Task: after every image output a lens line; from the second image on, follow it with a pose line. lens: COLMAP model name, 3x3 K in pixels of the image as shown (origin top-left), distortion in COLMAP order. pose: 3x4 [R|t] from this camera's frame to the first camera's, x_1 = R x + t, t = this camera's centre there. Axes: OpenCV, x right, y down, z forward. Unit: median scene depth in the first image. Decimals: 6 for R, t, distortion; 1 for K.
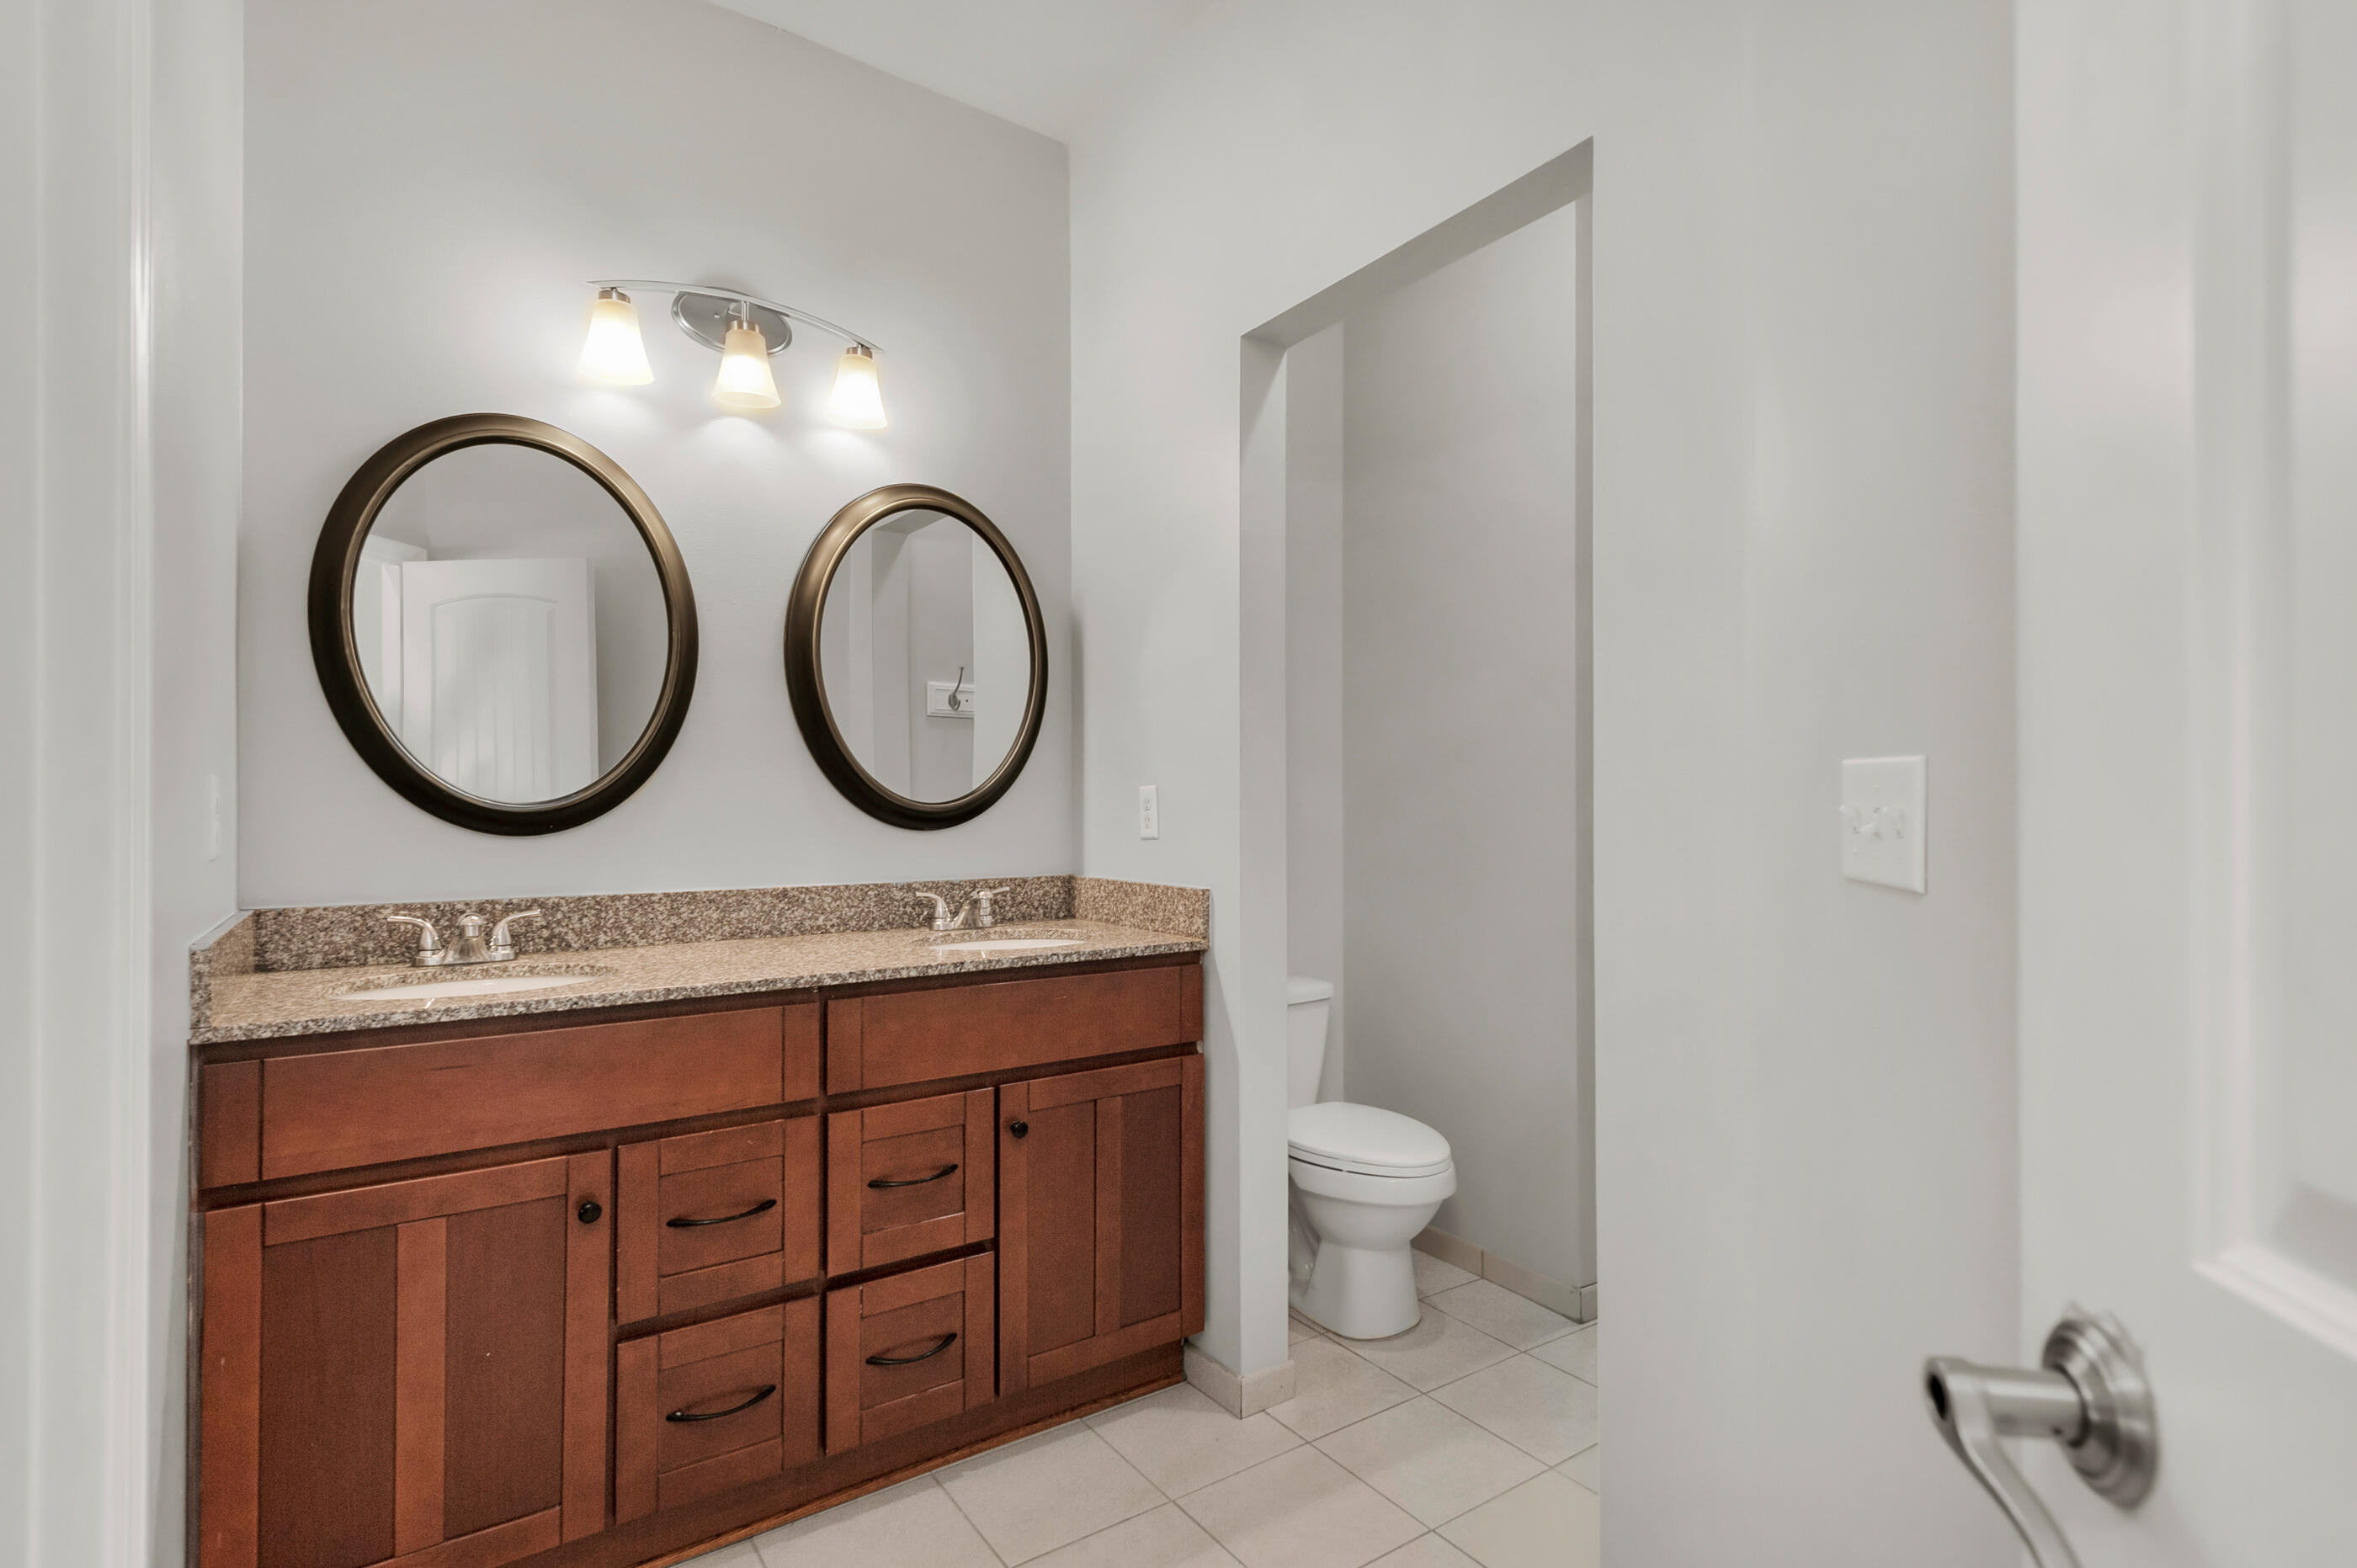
lens RADIAL K [[1121.5, 0, 1171.9], [0, 1121.5, 789.1], [0, 0, 1]] dist [0.015287, 0.000178]
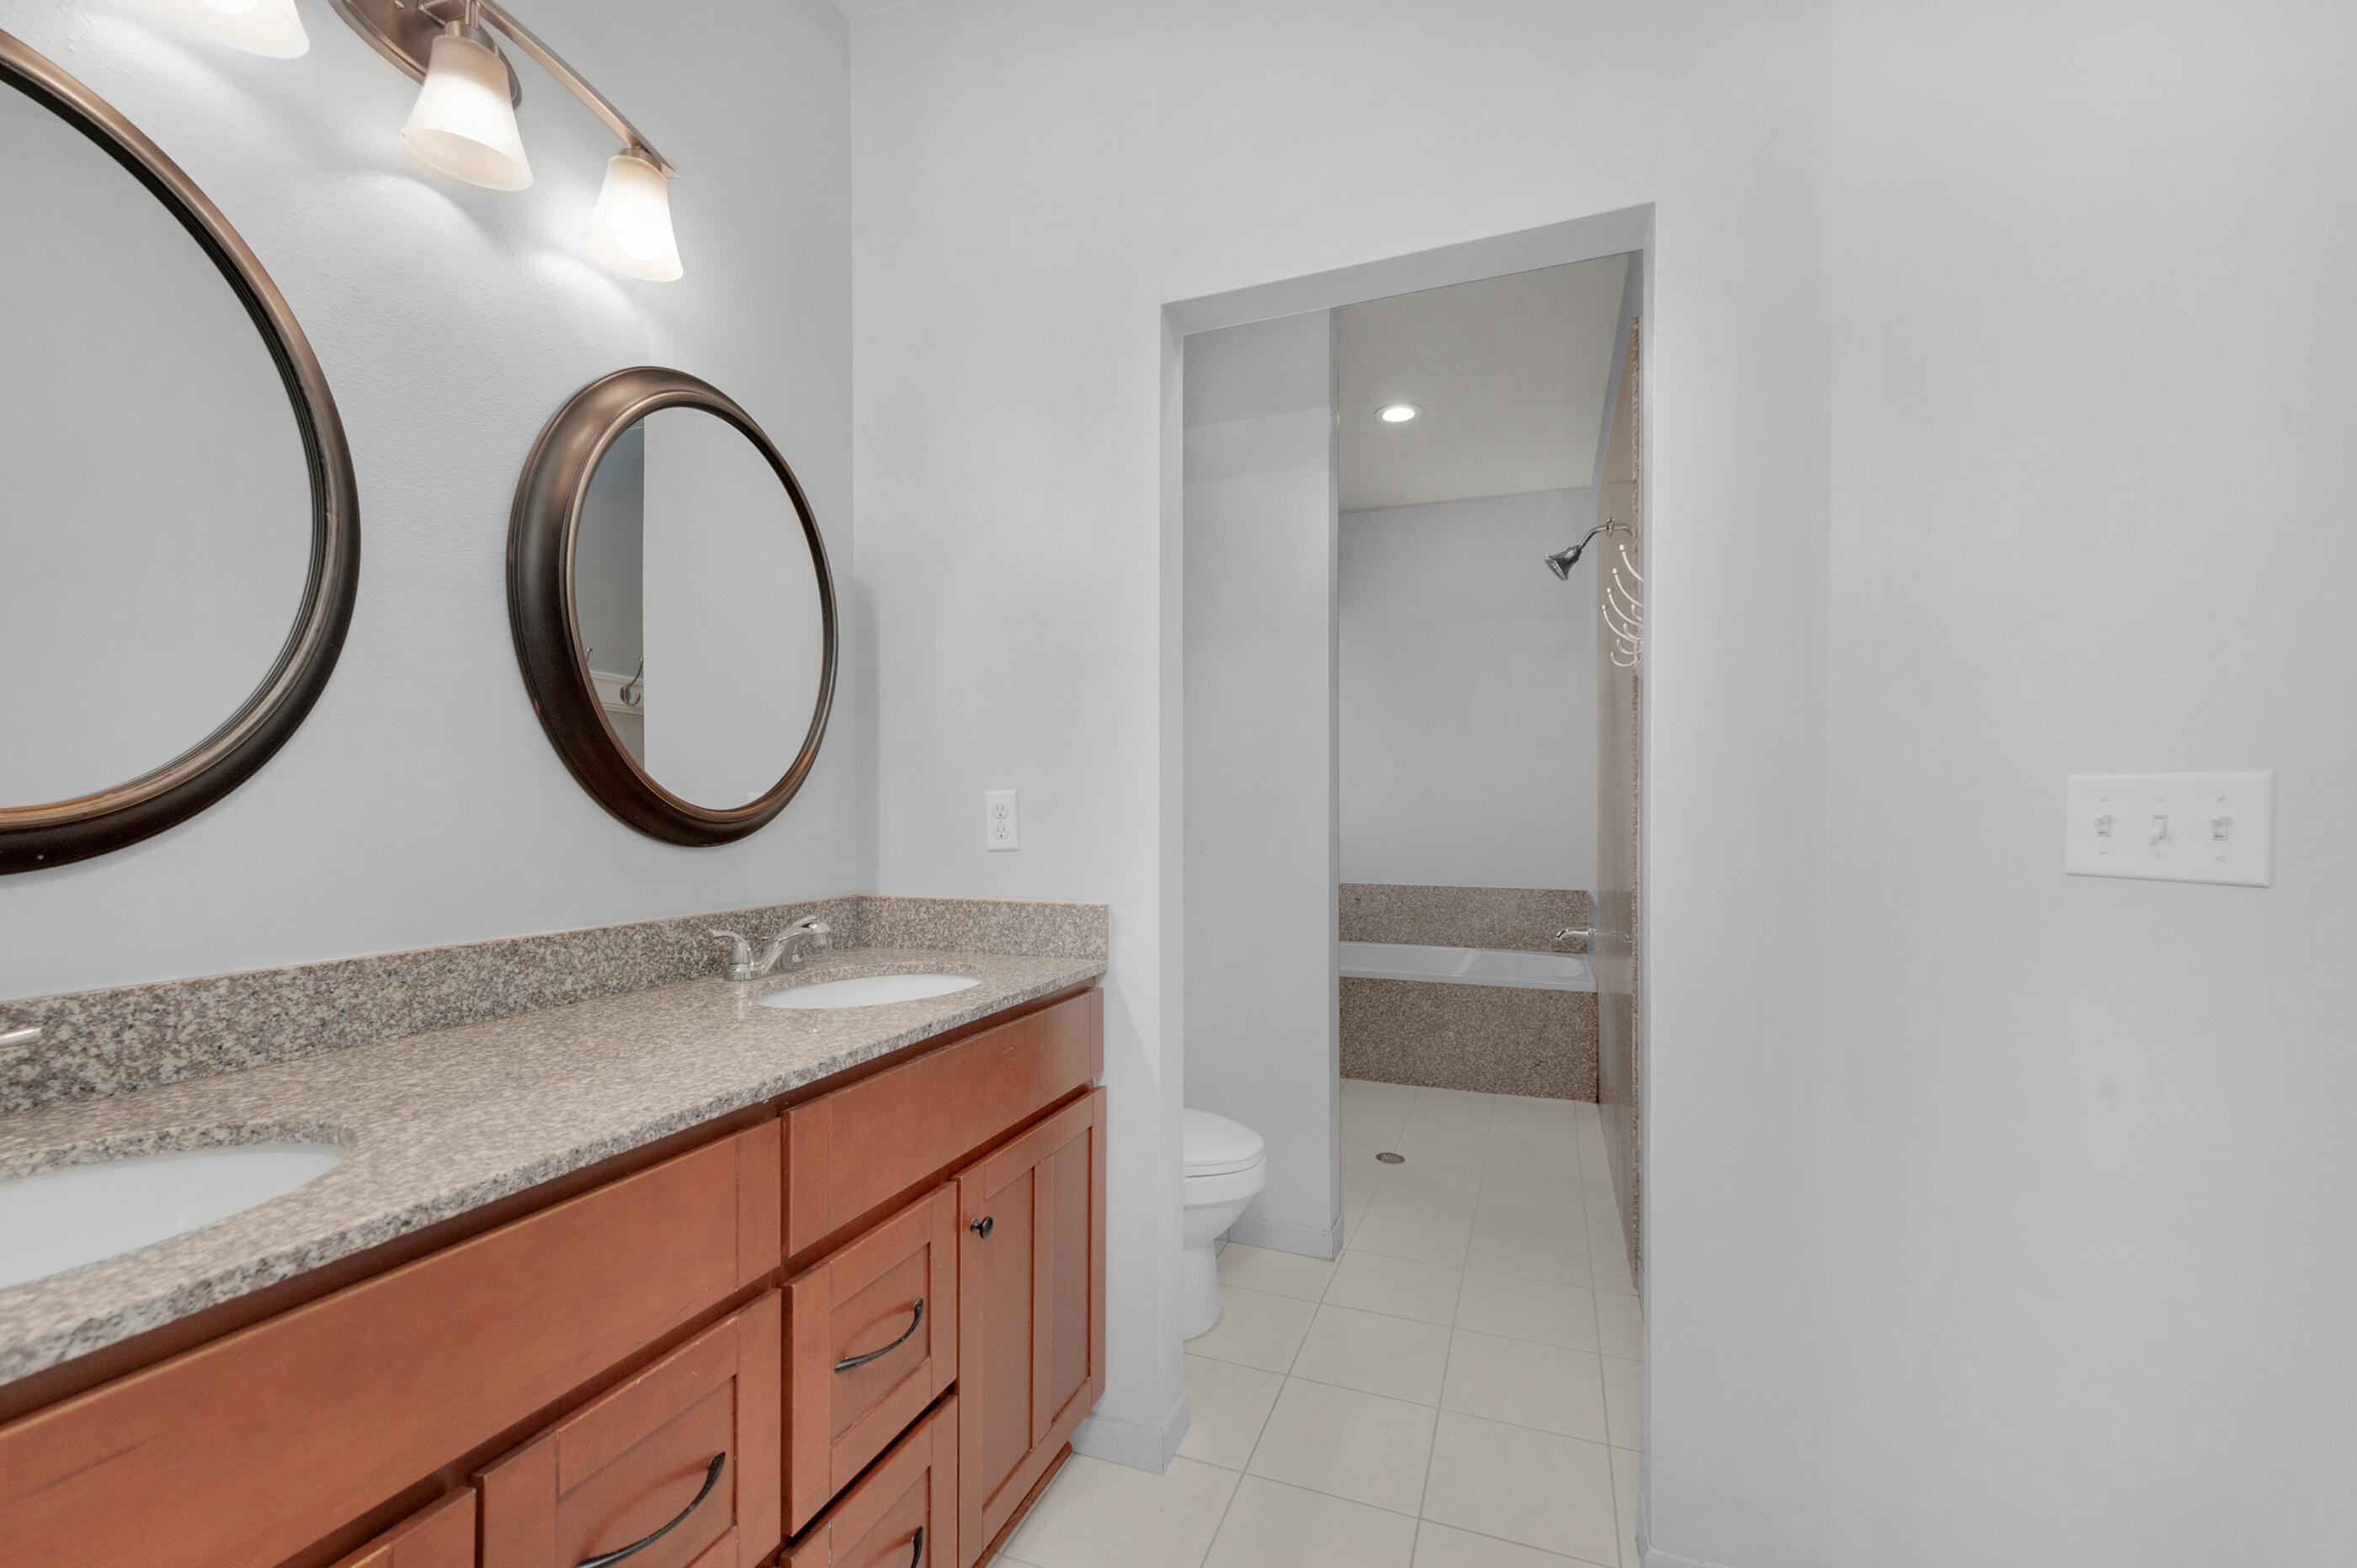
lens RADIAL K [[938.1, 0, 1182.0], [0, 938.1, 805.1], [0, 0, 1]] dist [0.001207, -0.000899]
pose [[0.810109, 0.004308, 0.586264, -0.361279], [-0.008649, 0.999952, 0.004605, 0.005096], [-0.586216, -0.008801, 0.810107, 0.351559]]
